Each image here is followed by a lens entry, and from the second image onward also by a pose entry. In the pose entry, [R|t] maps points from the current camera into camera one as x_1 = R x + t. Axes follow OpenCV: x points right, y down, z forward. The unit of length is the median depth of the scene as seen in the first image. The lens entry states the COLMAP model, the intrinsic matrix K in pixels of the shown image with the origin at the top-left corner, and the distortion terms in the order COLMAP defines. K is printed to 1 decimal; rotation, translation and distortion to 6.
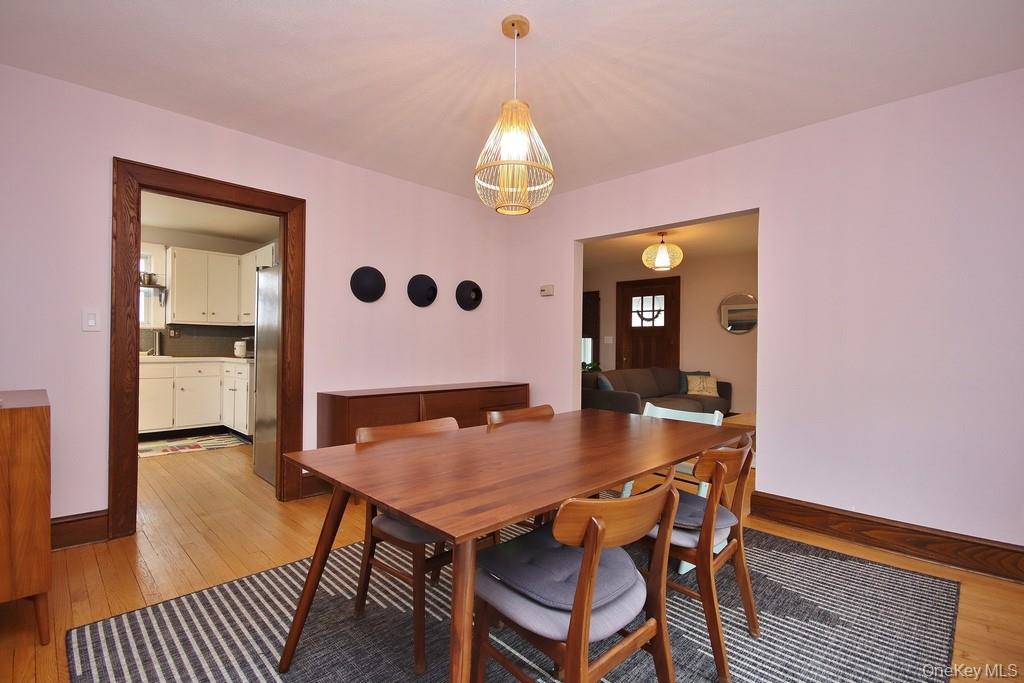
lens RADIAL K [[473.9, 0, 513.1], [0, 473.9, 343.8], [0, 0, 1]] dist [0.005719, 0.000628]
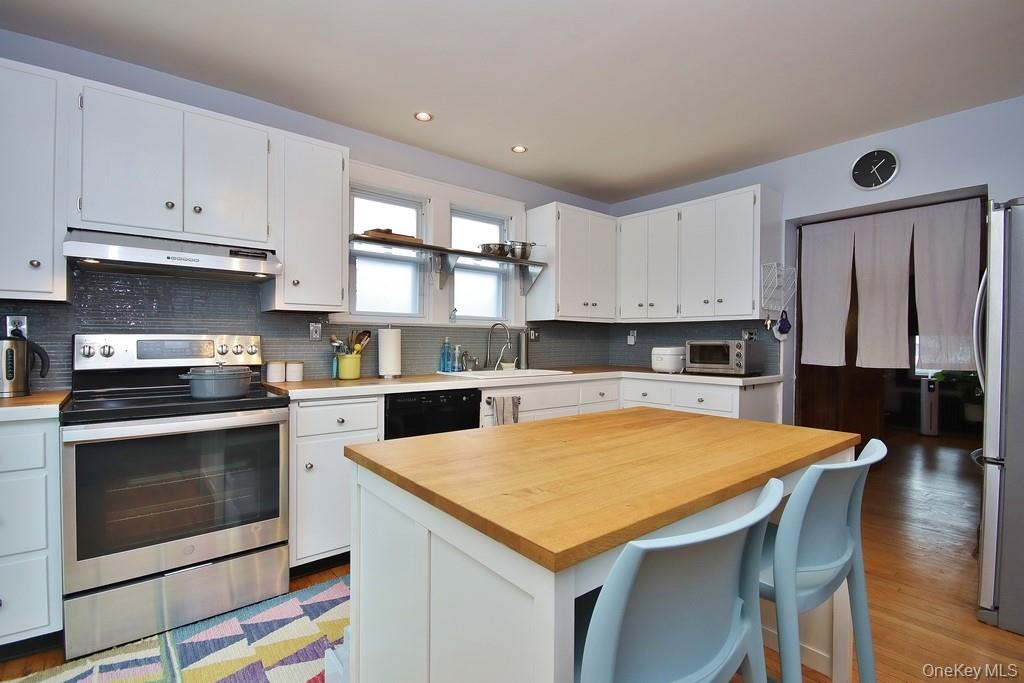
lens RADIAL K [[473.9, 0, 513.1], [0, 473.9, 343.8], [0, 0, 1]] dist [0.005719, 0.000628]
pose [[0.995004, -0.006171, -0.099646, -0.701683], [0.007352, 0.999907, 0.011485, -0.017871], [0.099566, -0.012160, 0.994957, 0.344096]]
